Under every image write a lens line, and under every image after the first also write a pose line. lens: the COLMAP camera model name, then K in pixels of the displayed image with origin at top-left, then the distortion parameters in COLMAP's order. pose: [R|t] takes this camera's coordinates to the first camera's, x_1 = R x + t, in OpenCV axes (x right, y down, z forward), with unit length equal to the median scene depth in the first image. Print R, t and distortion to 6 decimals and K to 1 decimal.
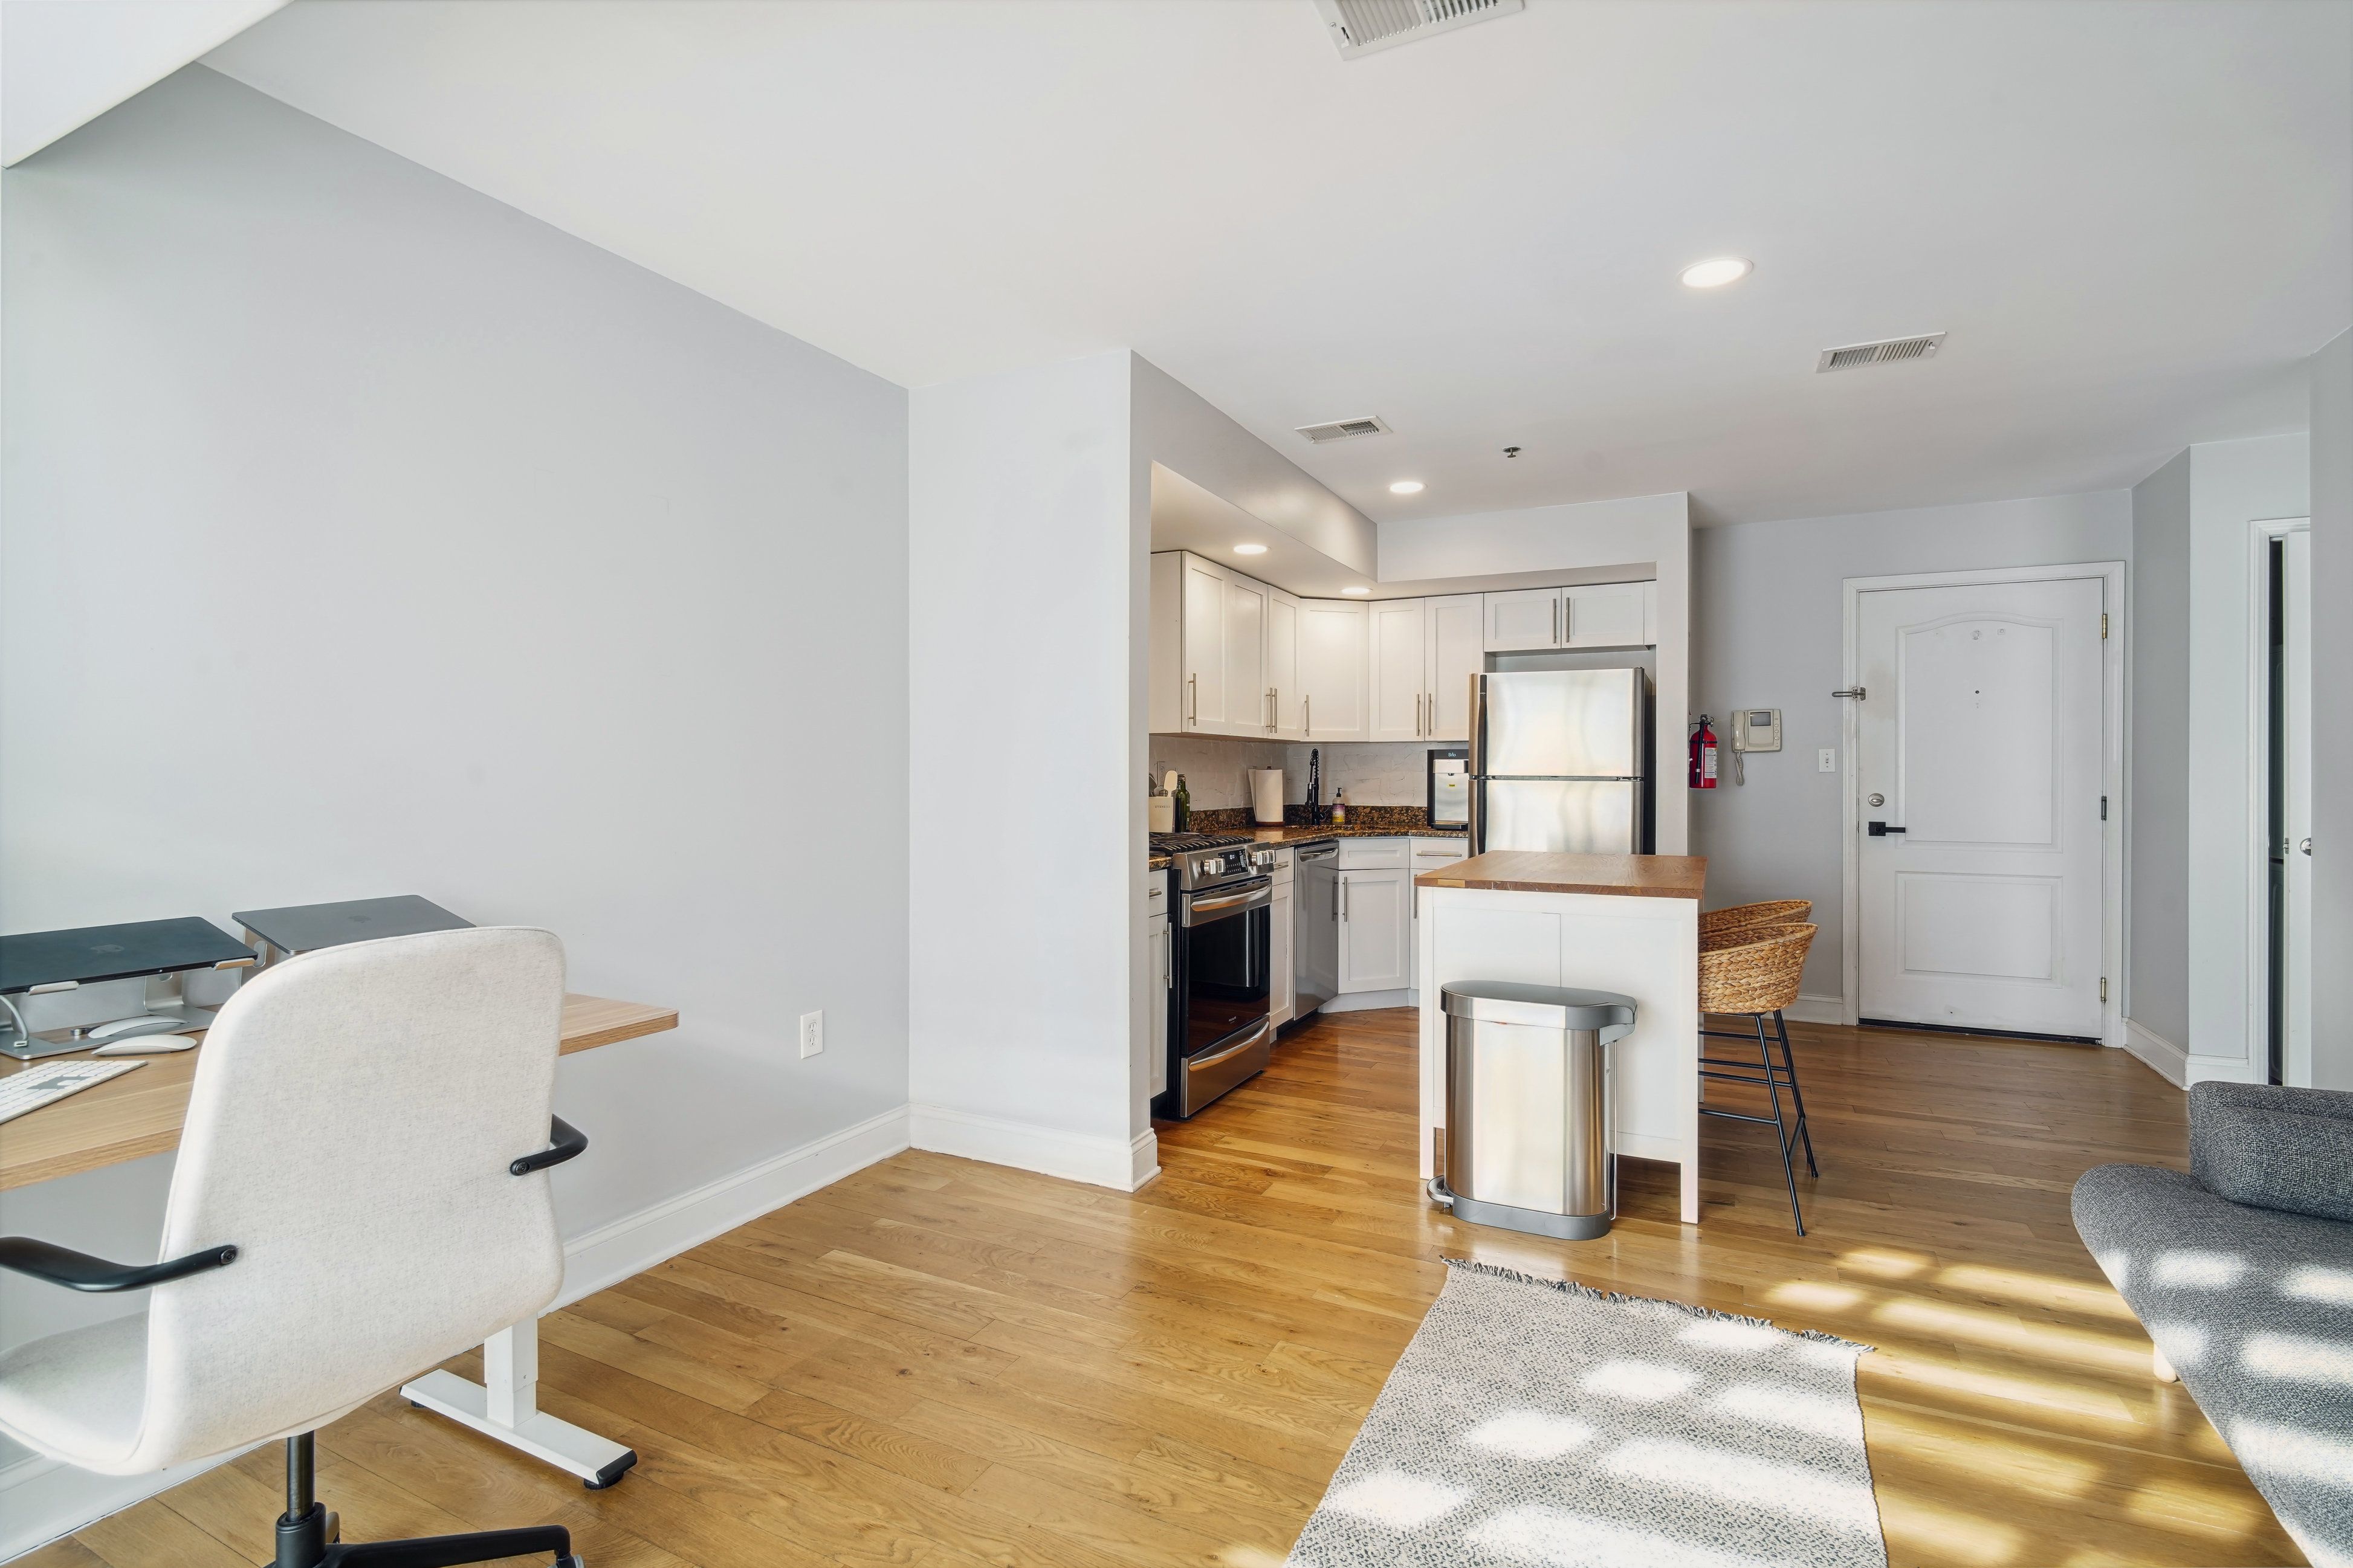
lens RADIAL K [[1089.5, 0, 1171.8], [0, 1089.5, 782.4], [0, 0, 1]] dist [0.002426, -0.000889]
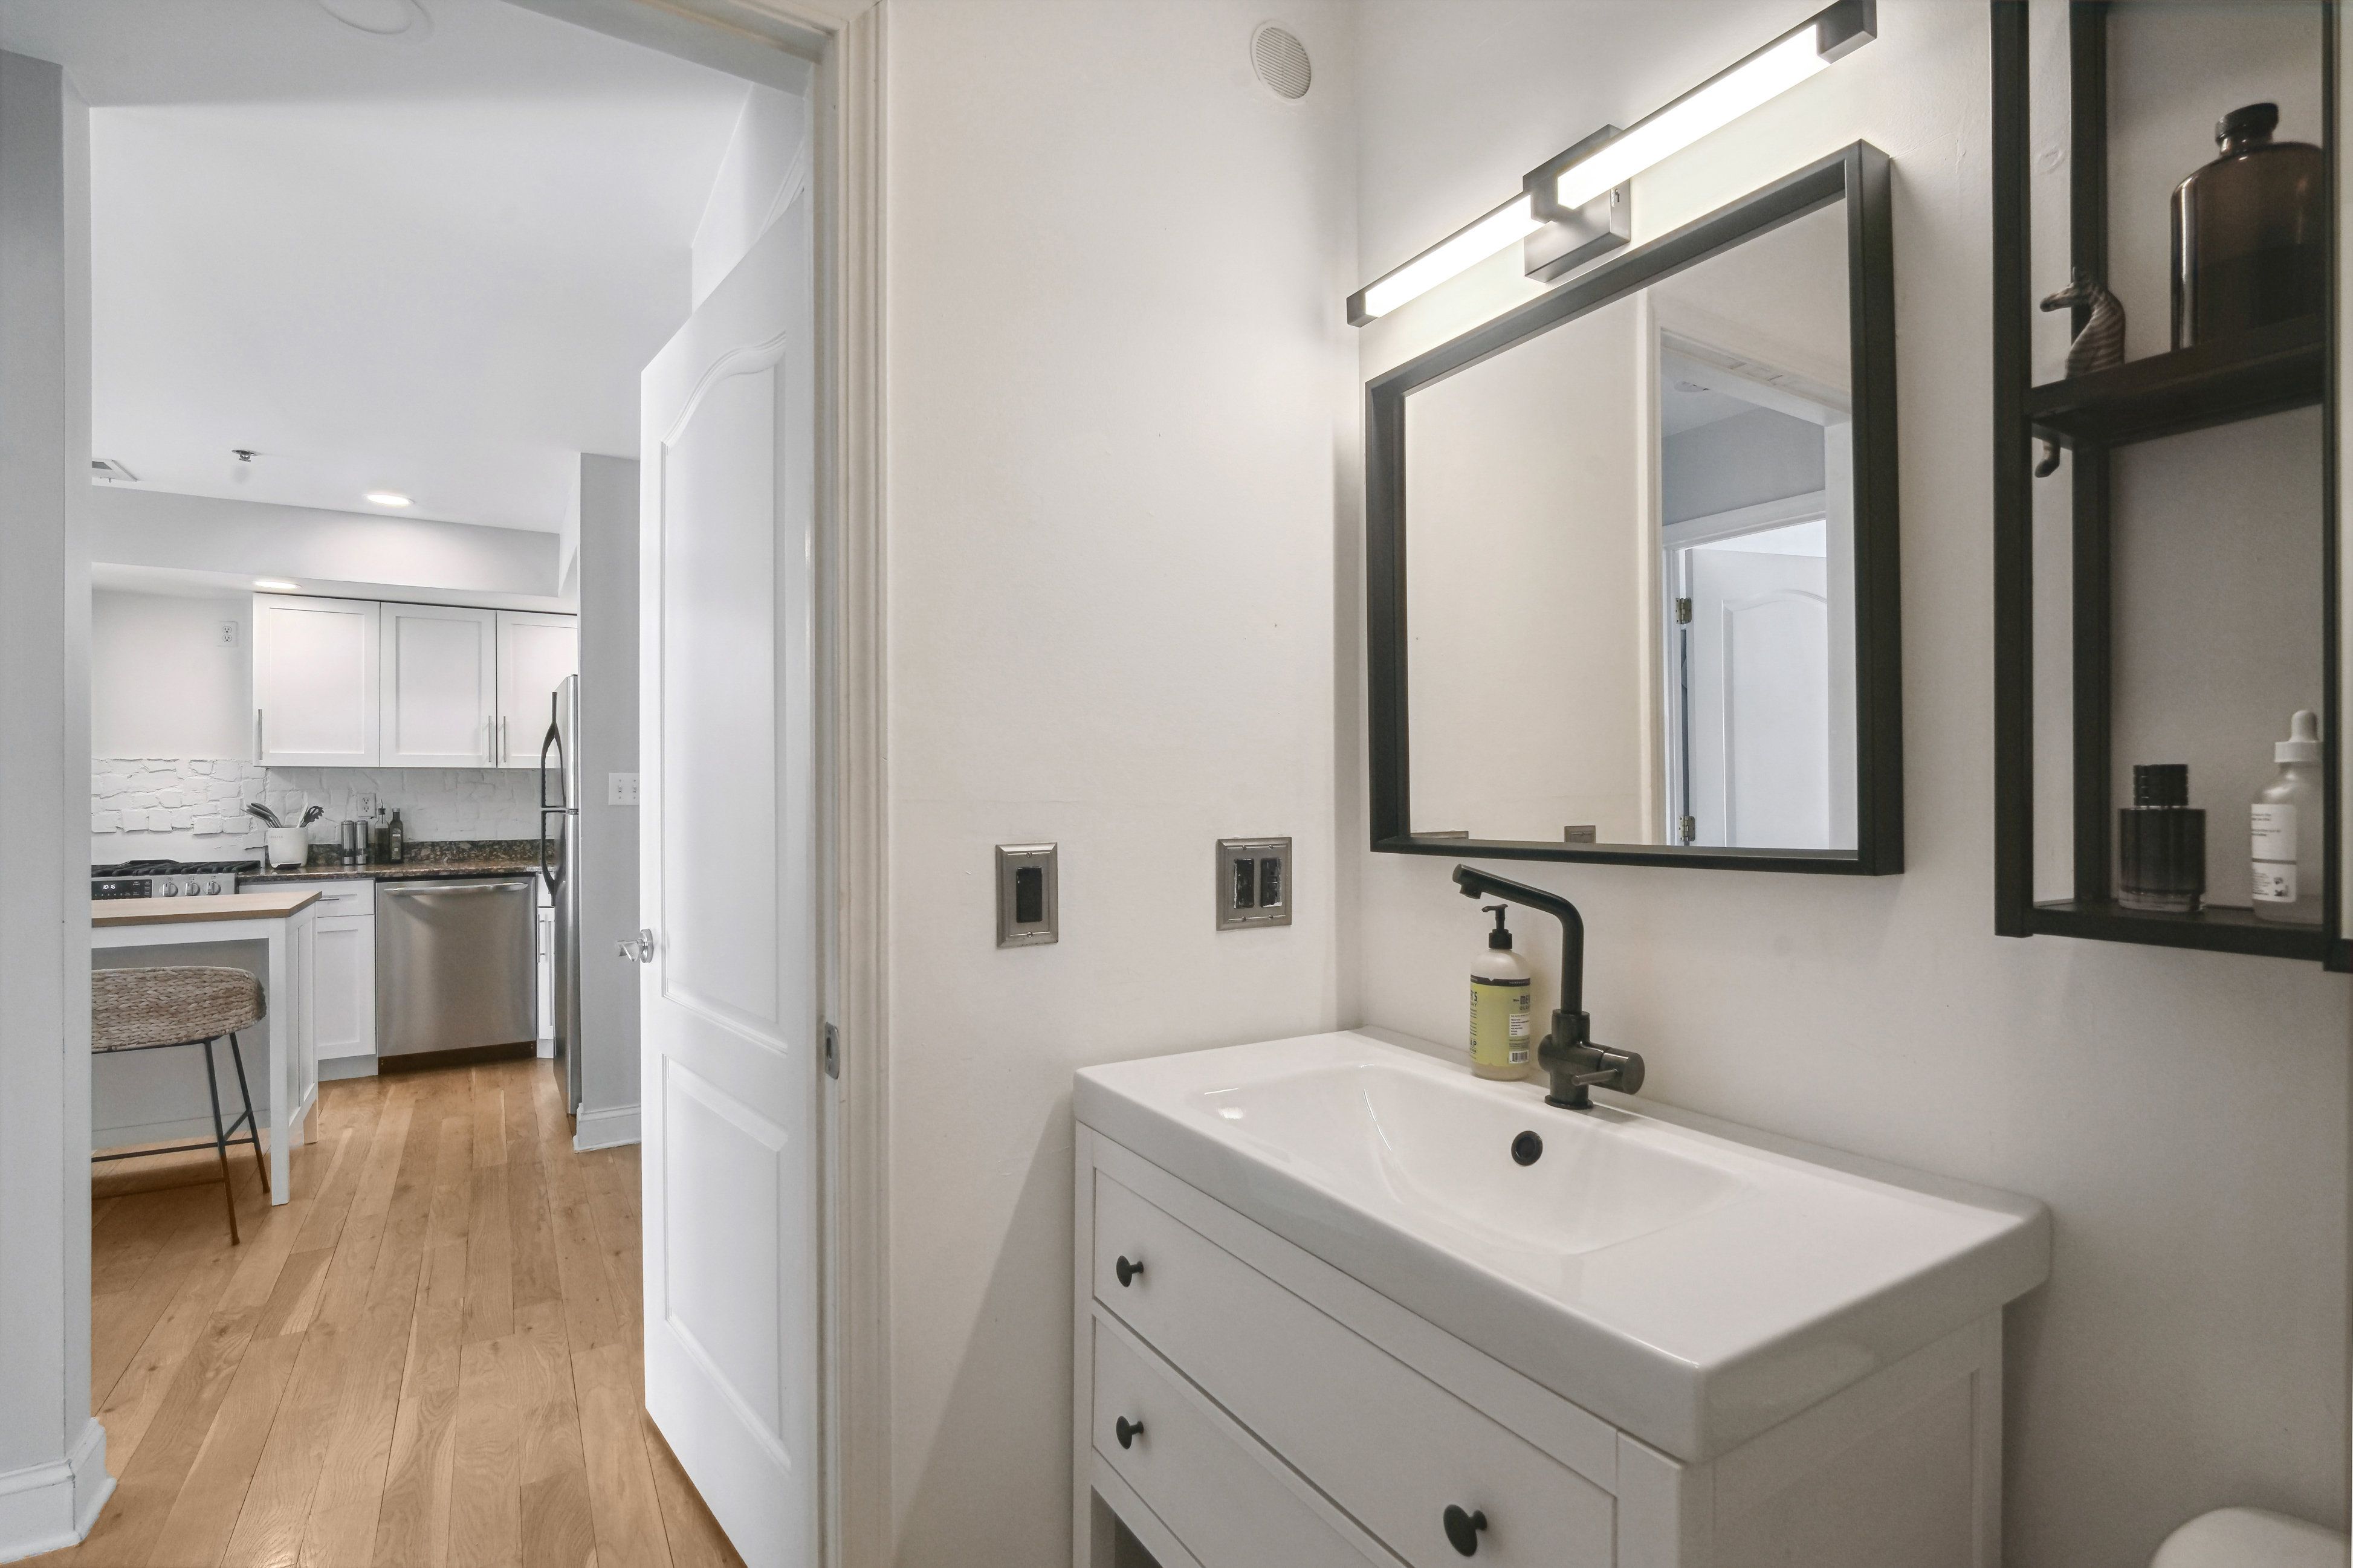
lens RADIAL K [[1109.2, 0, 1157.1], [0, 1109.2, 789.4], [0, 0, 1]] dist [0.000207, 0.000116]
pose [[0.843202, -0.007933, -0.537538, 1.129259], [0.001520, 0.999922, -0.012373, -0.008028], [0.537594, 0.009616, 0.843149, 0.484250]]
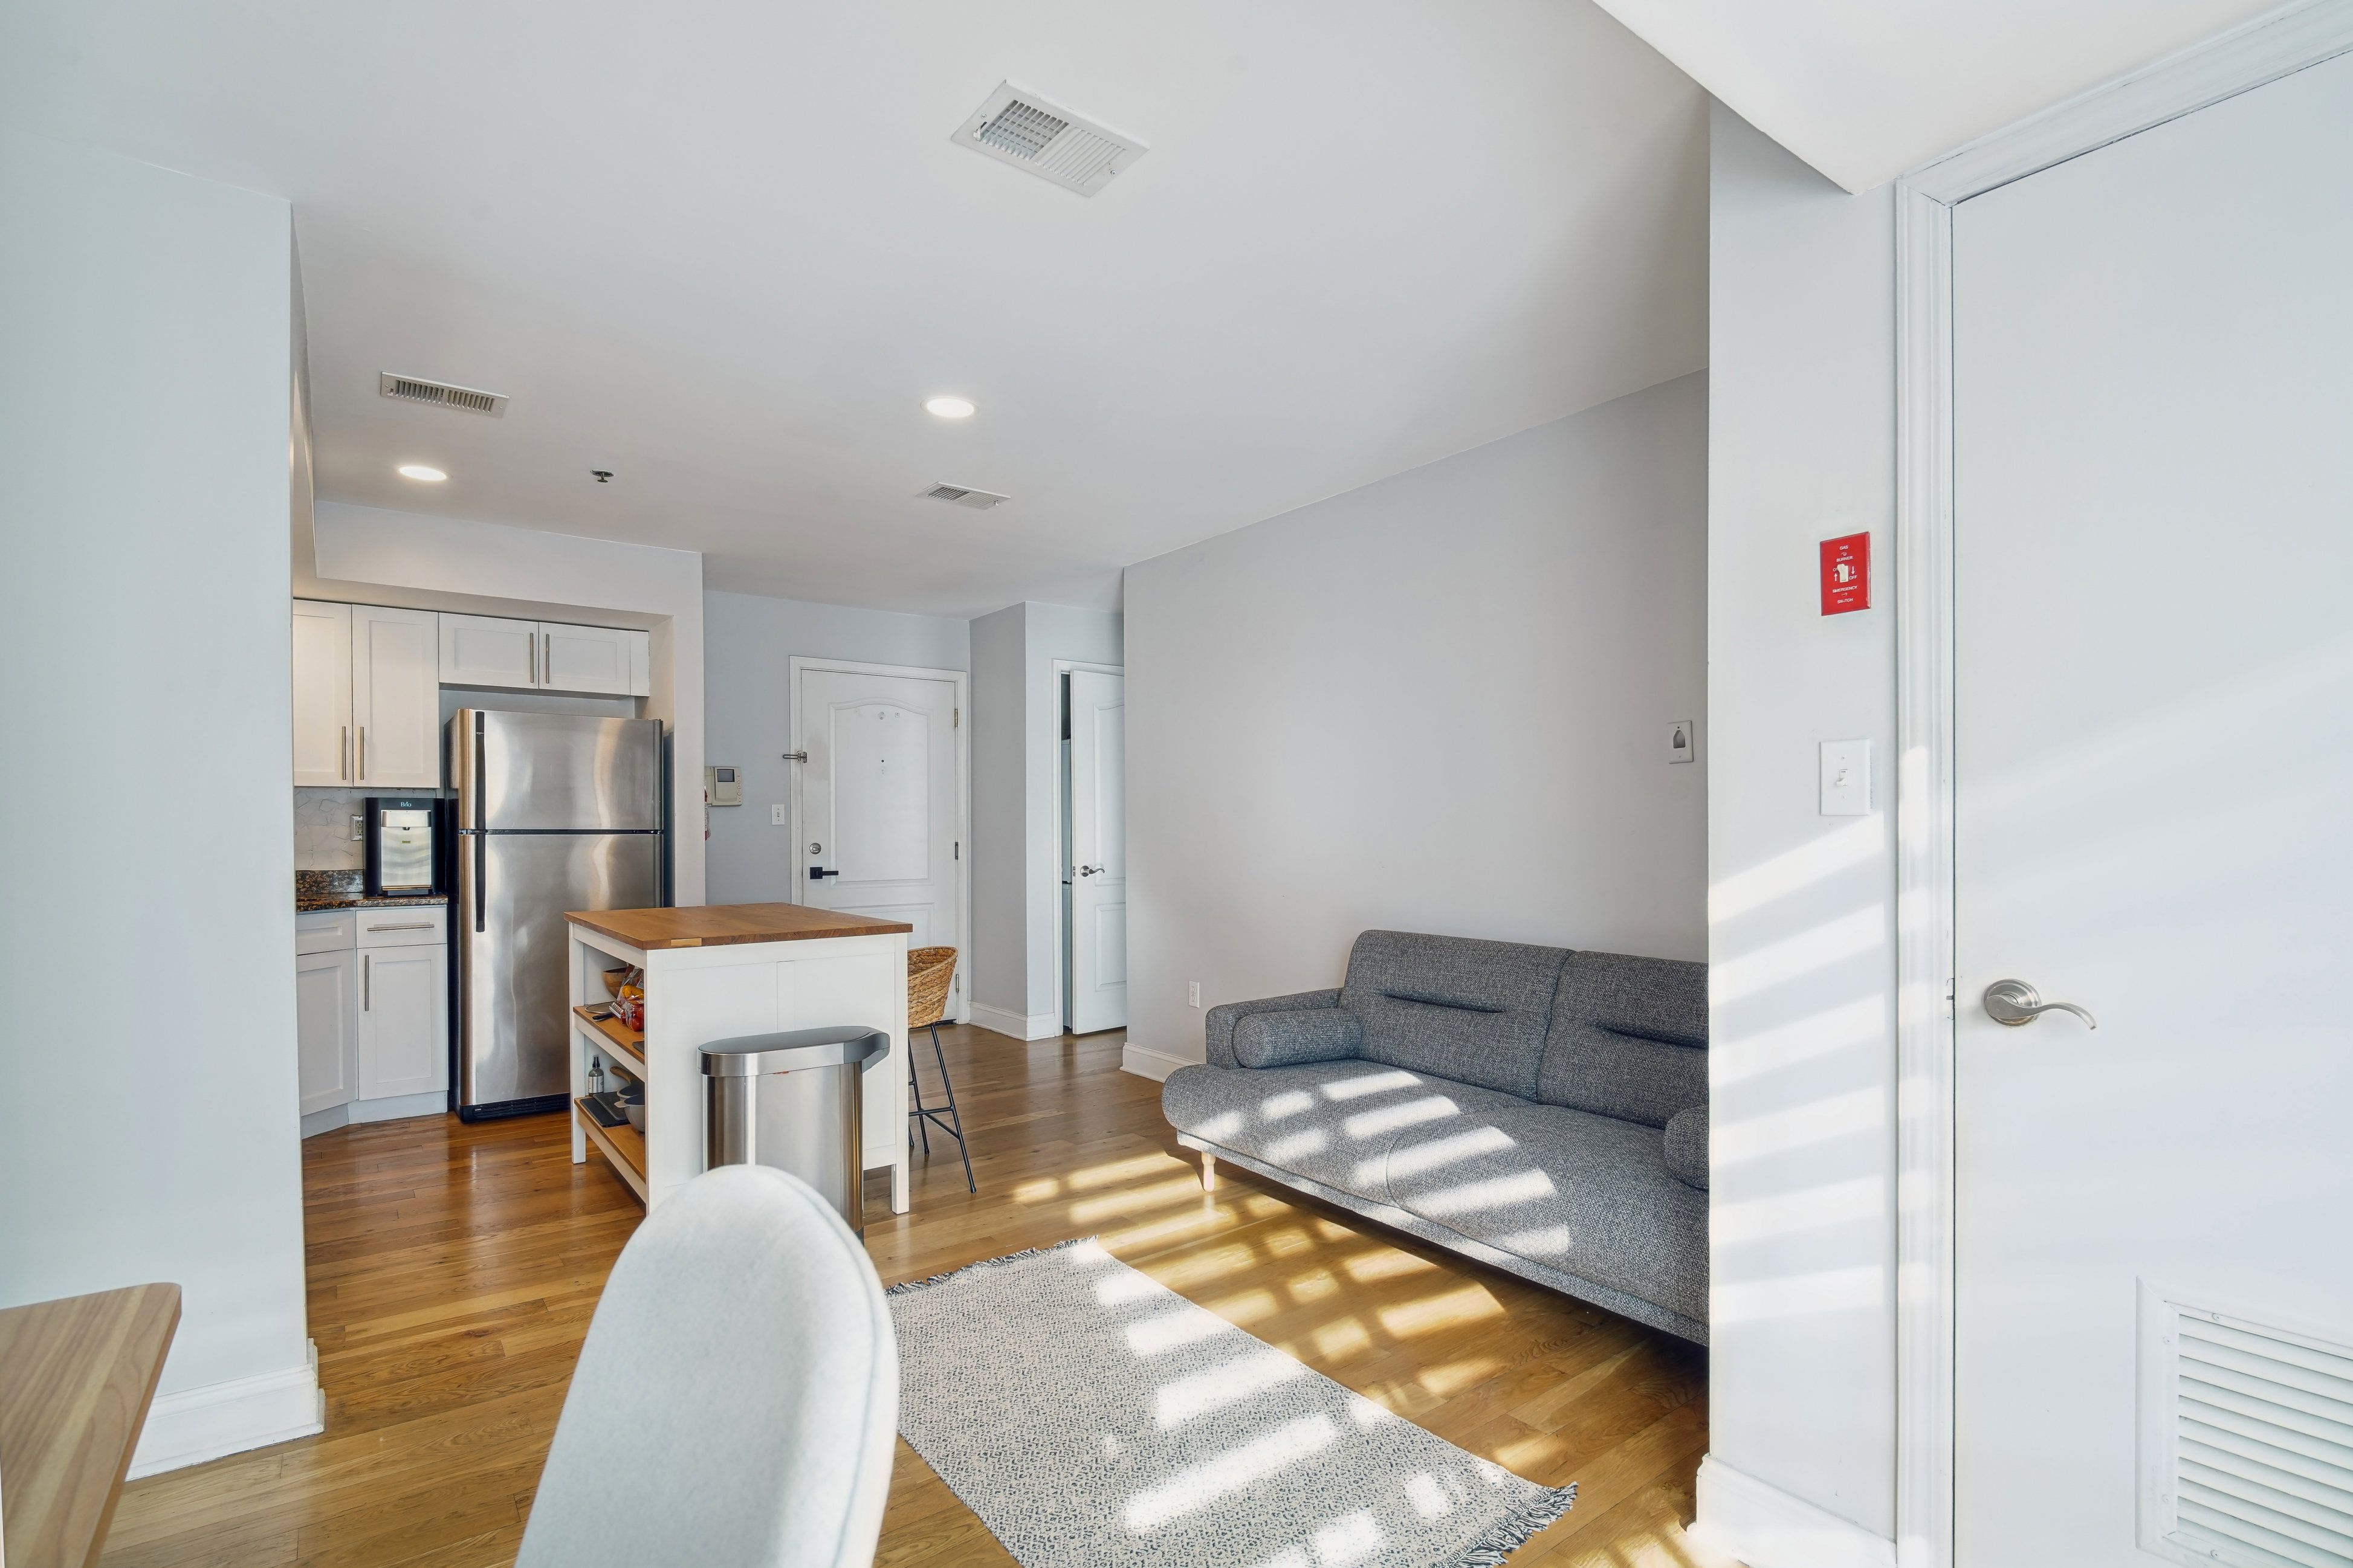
lens RADIAL K [[1115.2, 0, 1173.4], [0, 1115.2, 842.7], [0, 0, 1]] dist [-0.000116, -0.000182]
pose [[0.448229, -0.015775, 0.893780, -0.242435], [0.011208, 0.999865, 0.012027, -0.000294], [-0.893849, 0.004627, 0.448345, 0.113689]]
